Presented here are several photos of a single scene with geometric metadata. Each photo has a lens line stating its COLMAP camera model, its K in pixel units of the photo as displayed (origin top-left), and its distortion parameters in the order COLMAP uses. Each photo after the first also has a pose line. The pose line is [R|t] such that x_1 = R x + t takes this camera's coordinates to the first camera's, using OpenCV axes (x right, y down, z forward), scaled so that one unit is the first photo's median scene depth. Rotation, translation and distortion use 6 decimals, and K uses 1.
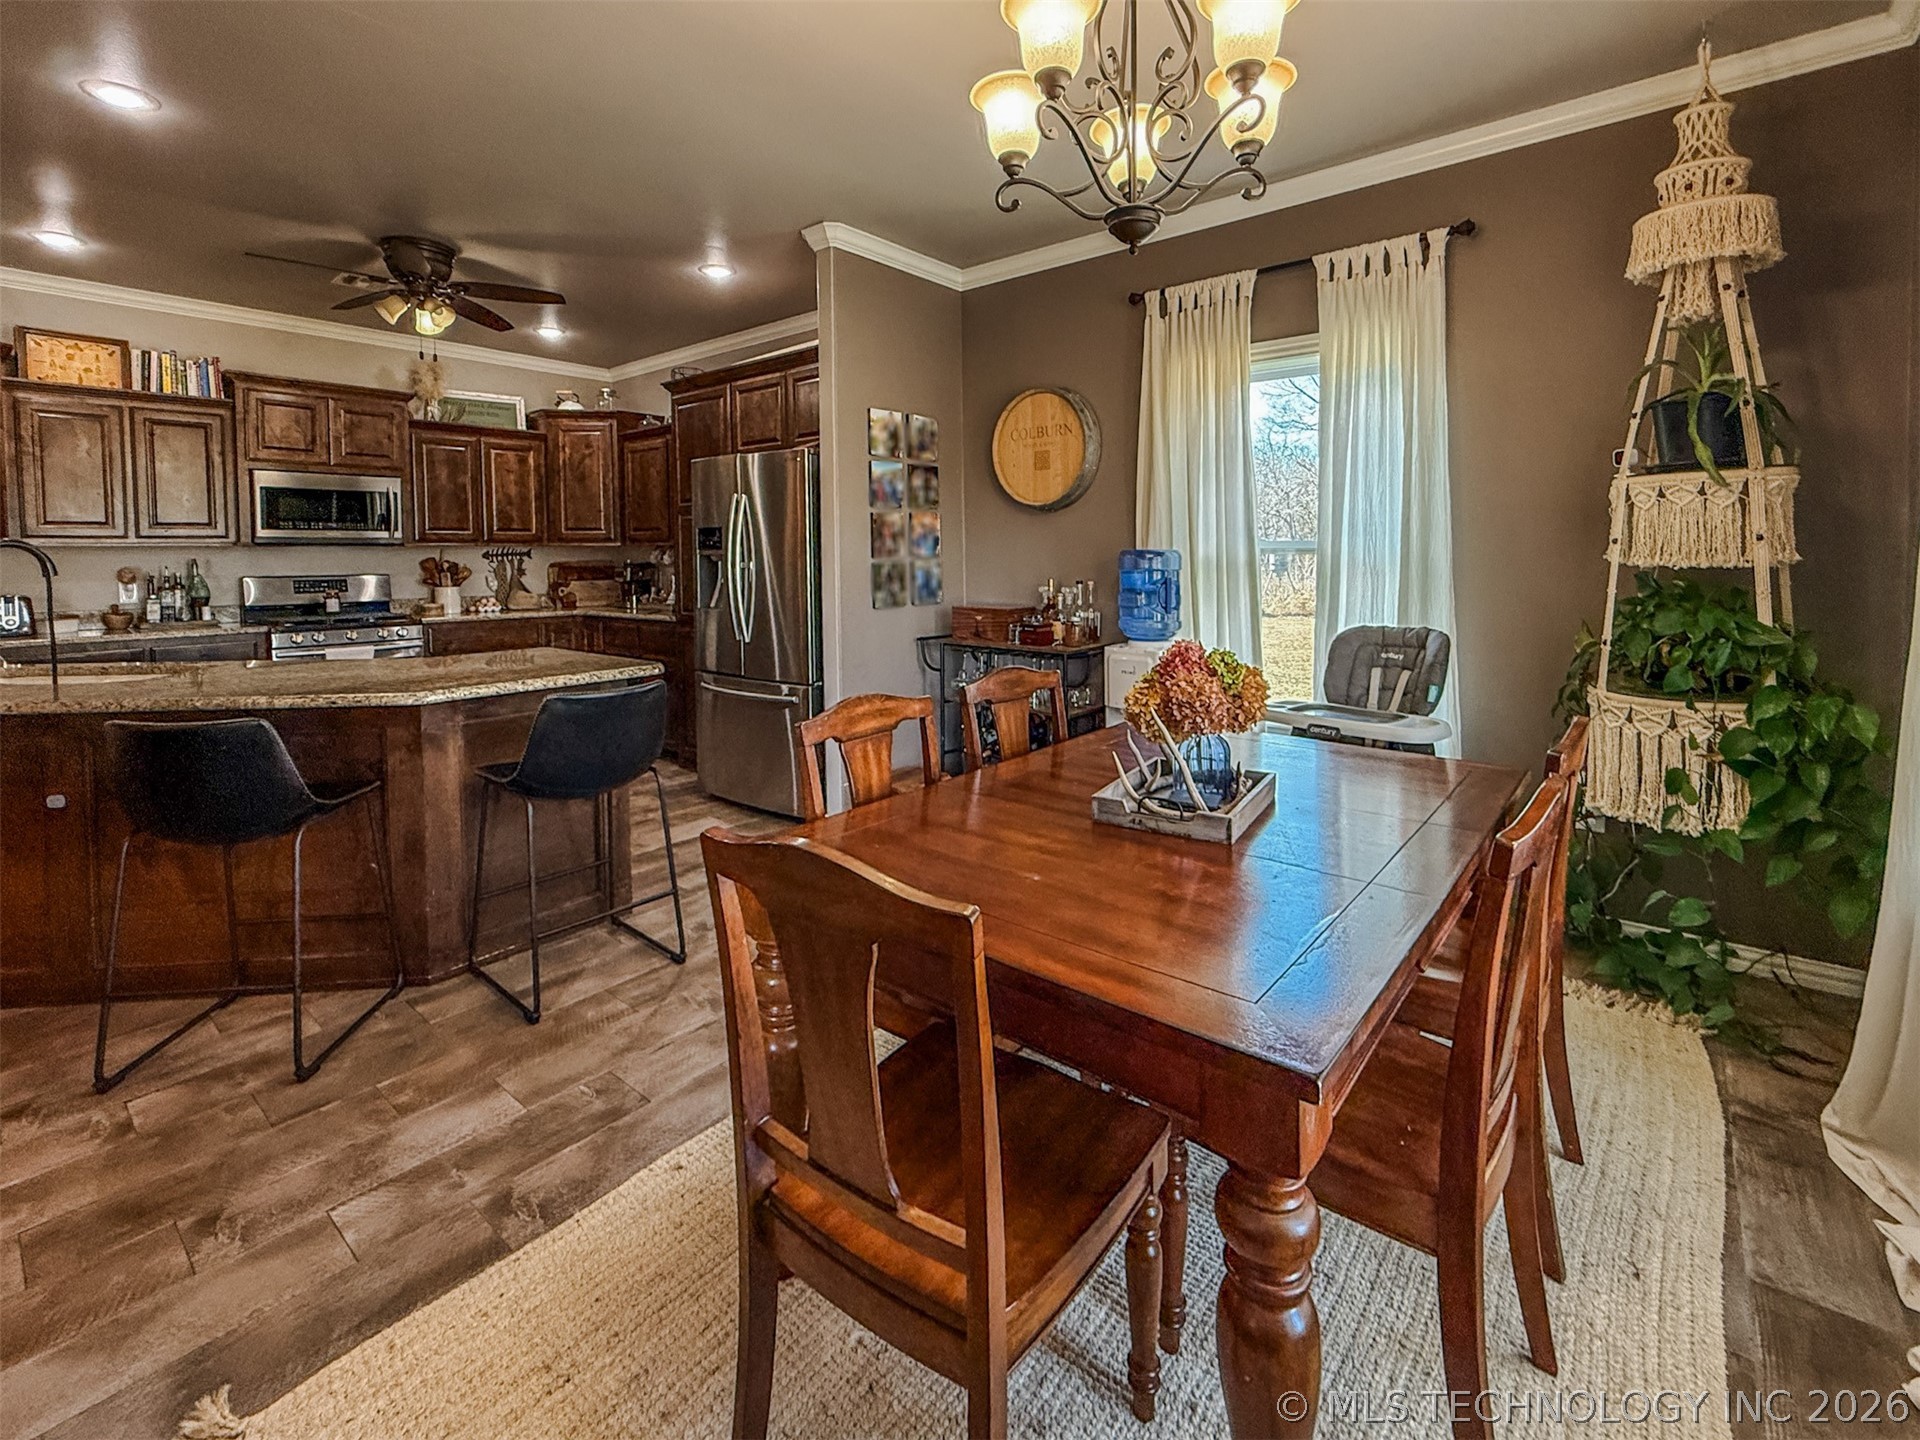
lens RADIAL K [[840.0, 0, 914.3], [0, 840.0, 588.1], [0, 0, 1]] dist [-0.000616, -0.000715]
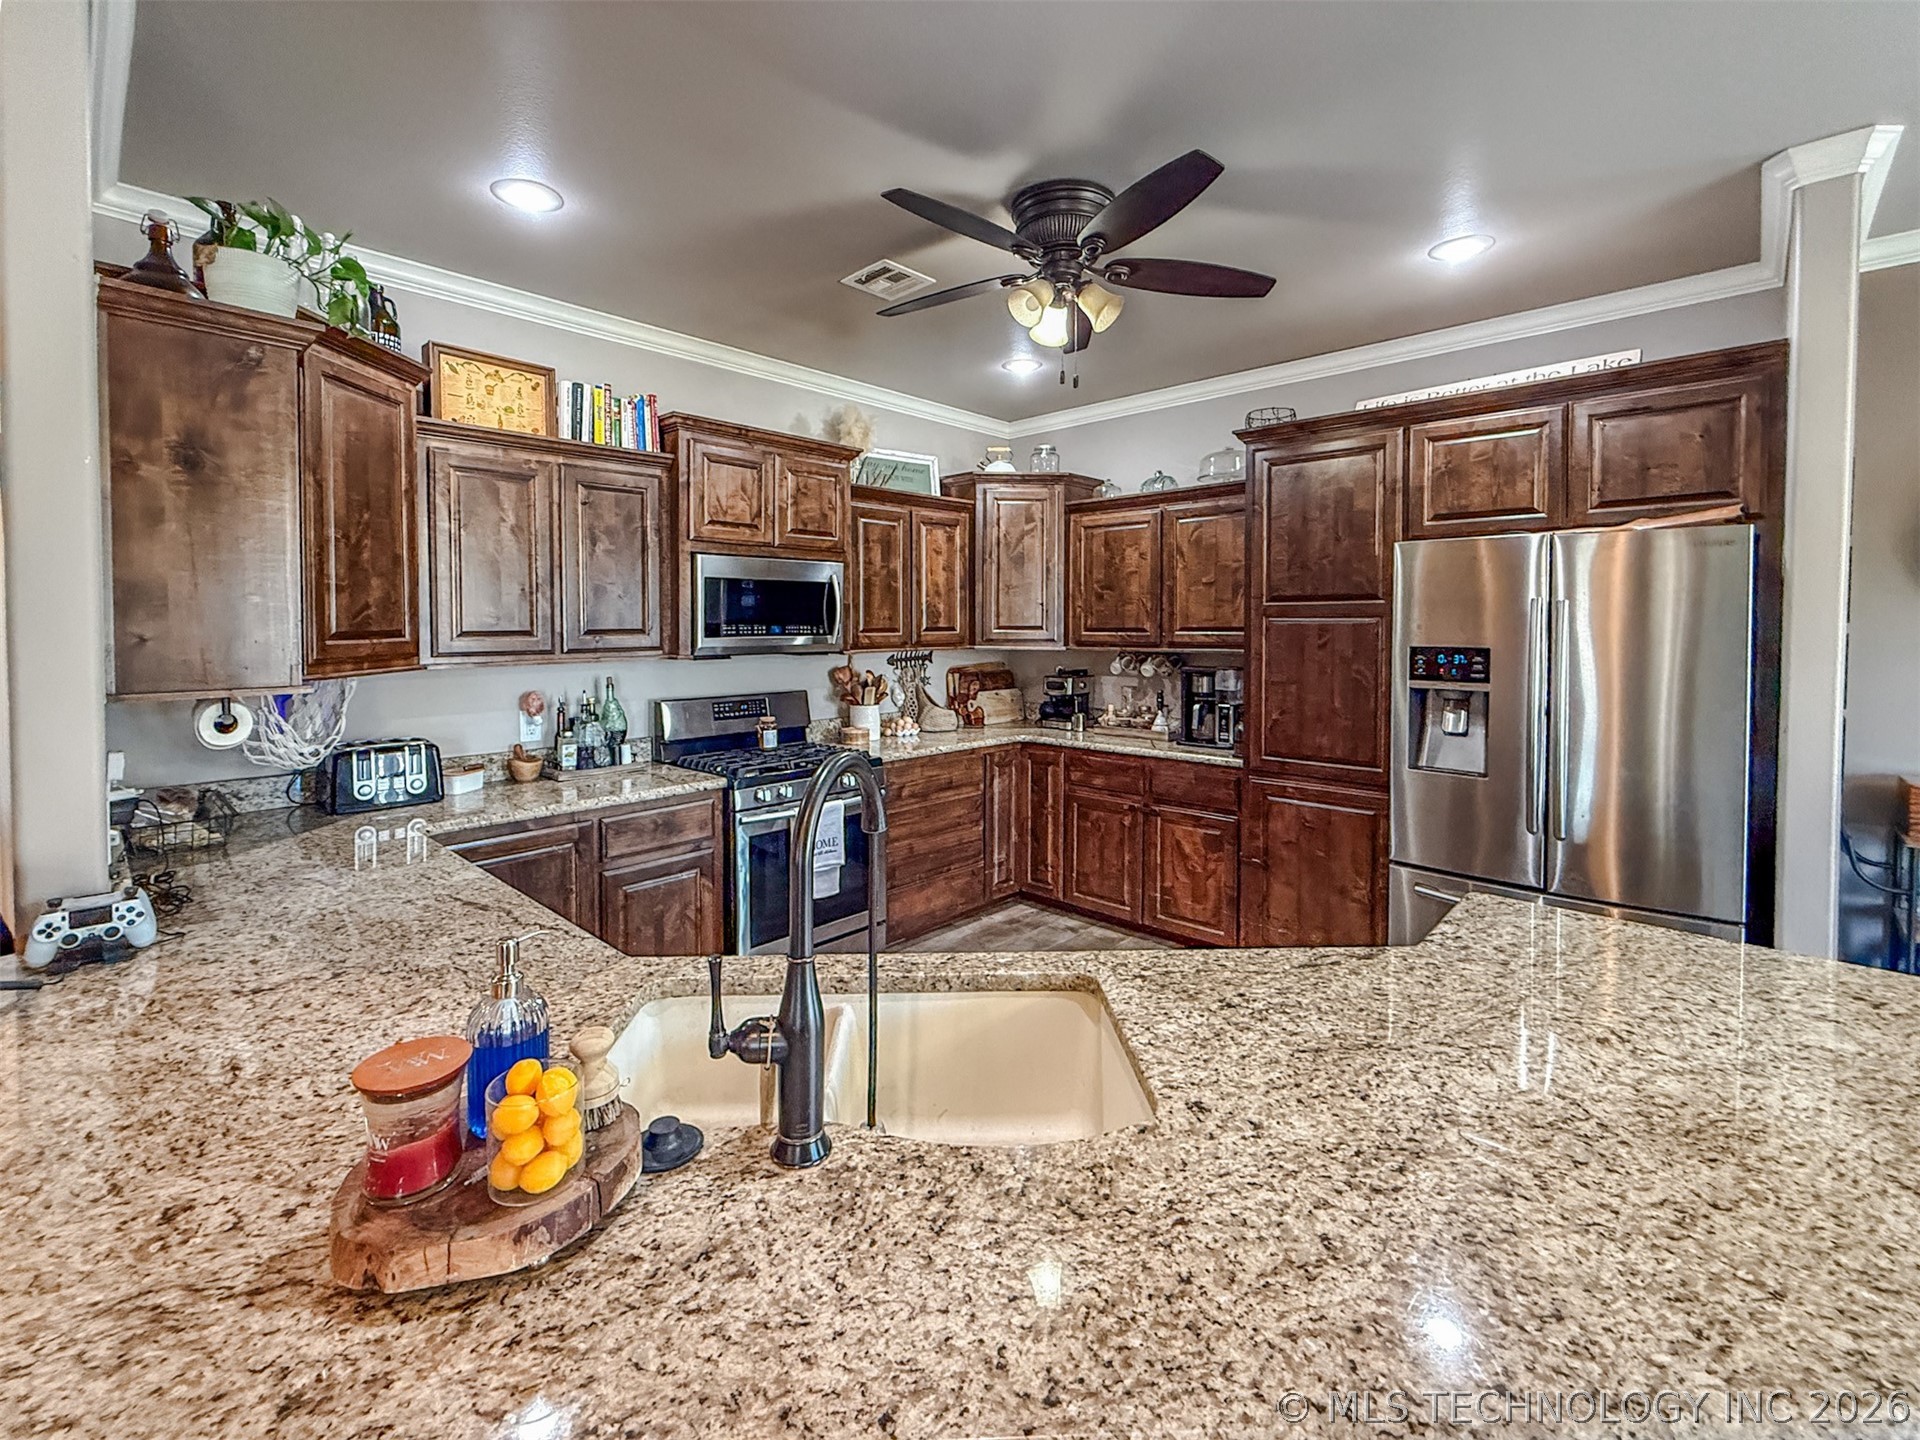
lens RADIAL K [[840.0, 0, 967.4], [0, 840.0, 649.0], [0, 0, 1]] dist [-0.000616, -0.000715]
pose [[0.998420, 0.010301, -0.055244, -0.466439], [-0.010896, 0.999886, -0.010480, -0.049755], [0.055130, 0.011065, 0.998418, 0.275191]]
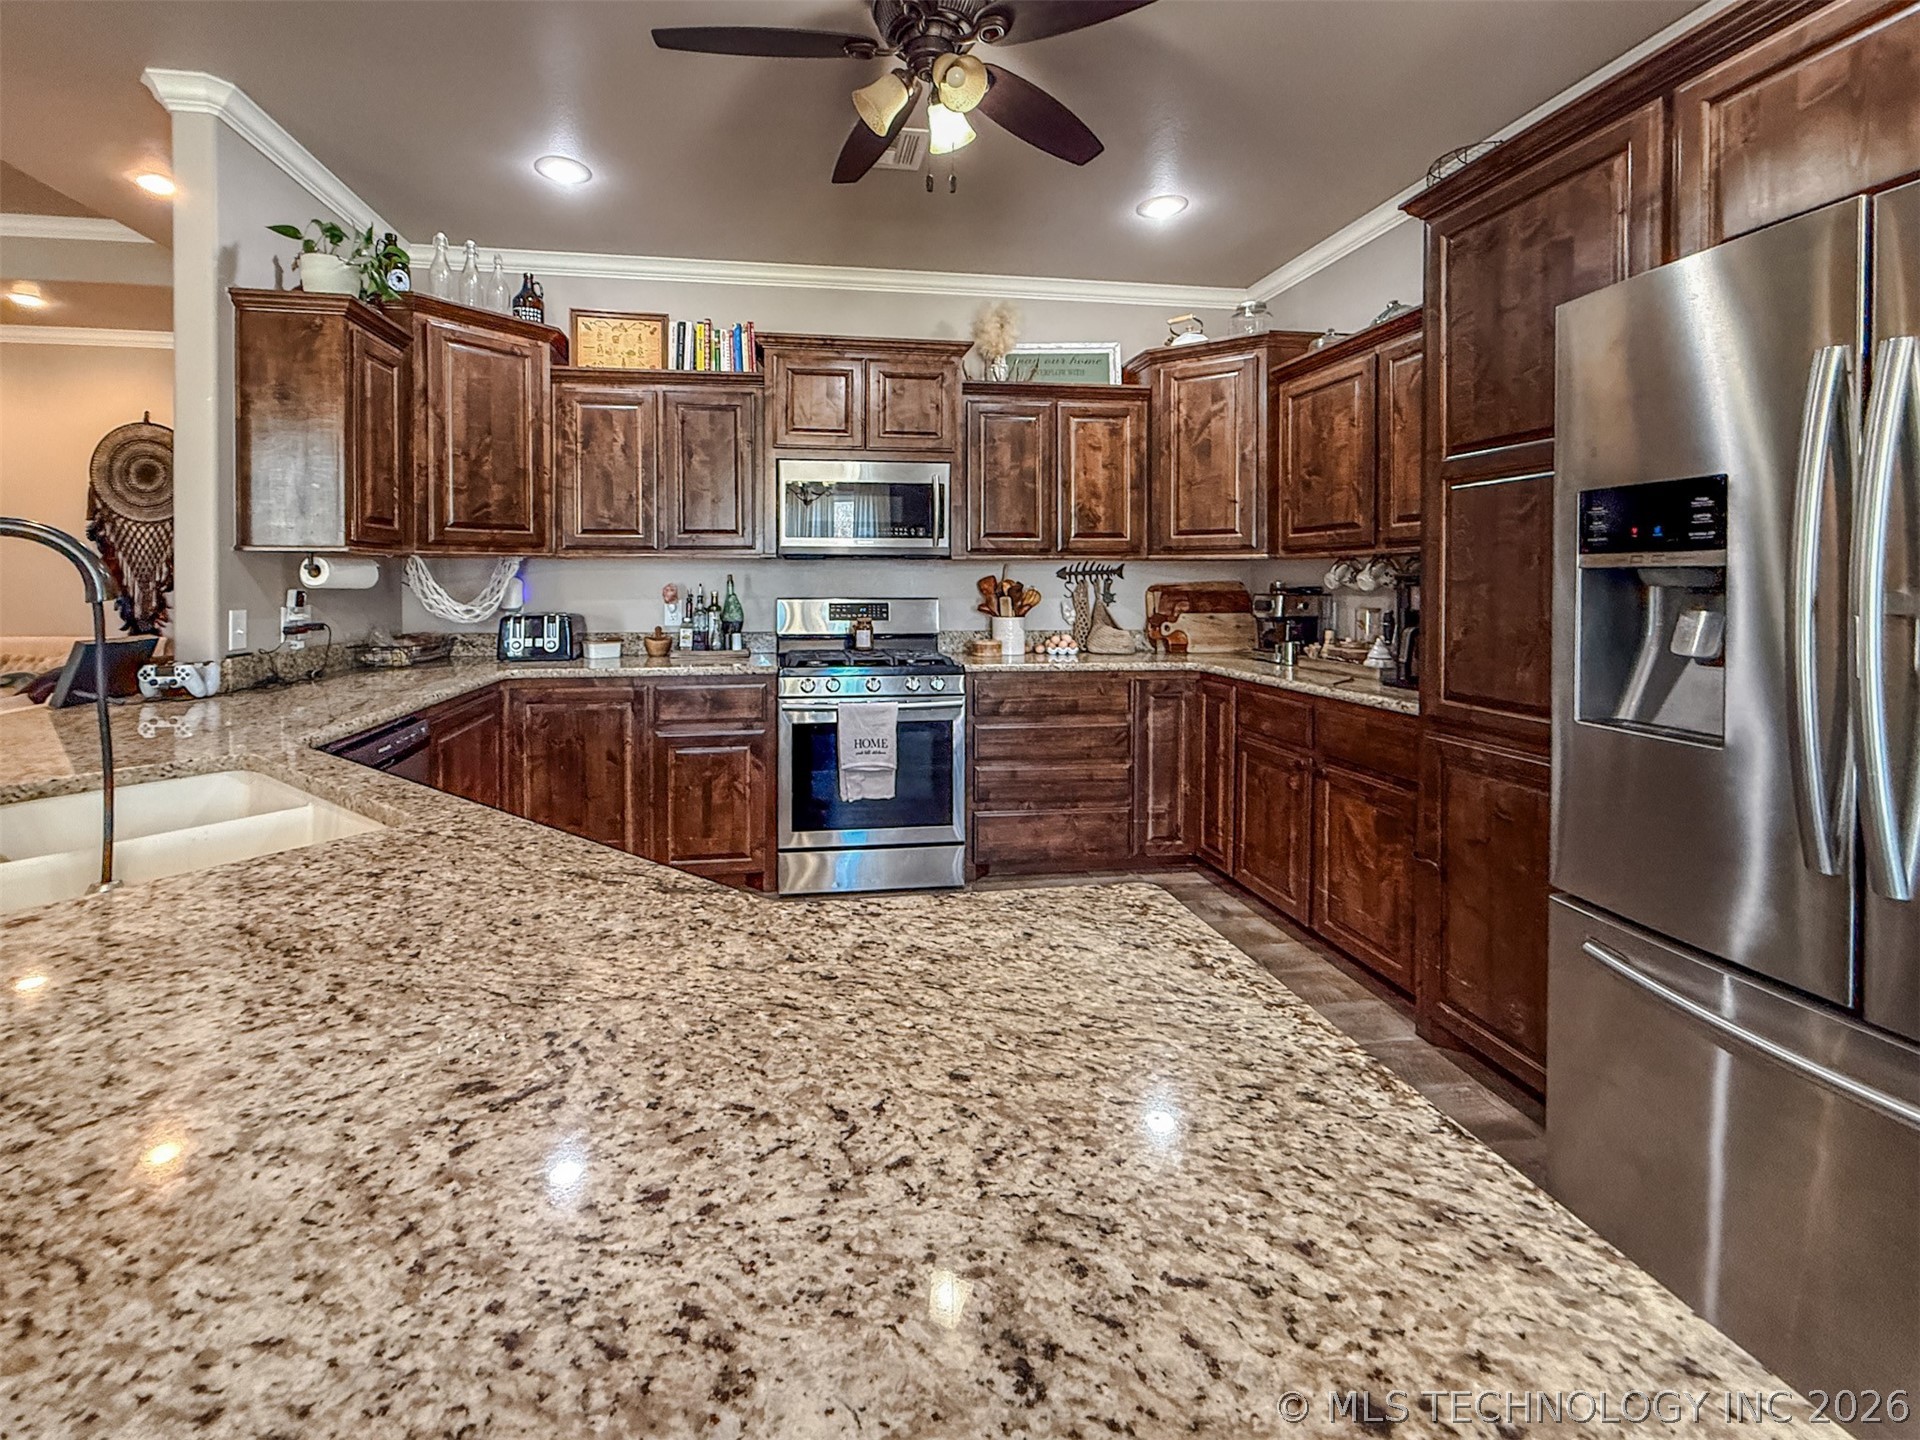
lens RADIAL K [[804.7, 0, 876.4], [0, 804.7, 589.9], [0, 0, 1]] dist [0.001123, -0.000624]
pose [[0.738513, 0.017014, -0.674024, -0.199774], [-0.033797, 0.999359, -0.011805, -0.014067], [0.673391, 0.031498, 0.738615, 0.466218]]
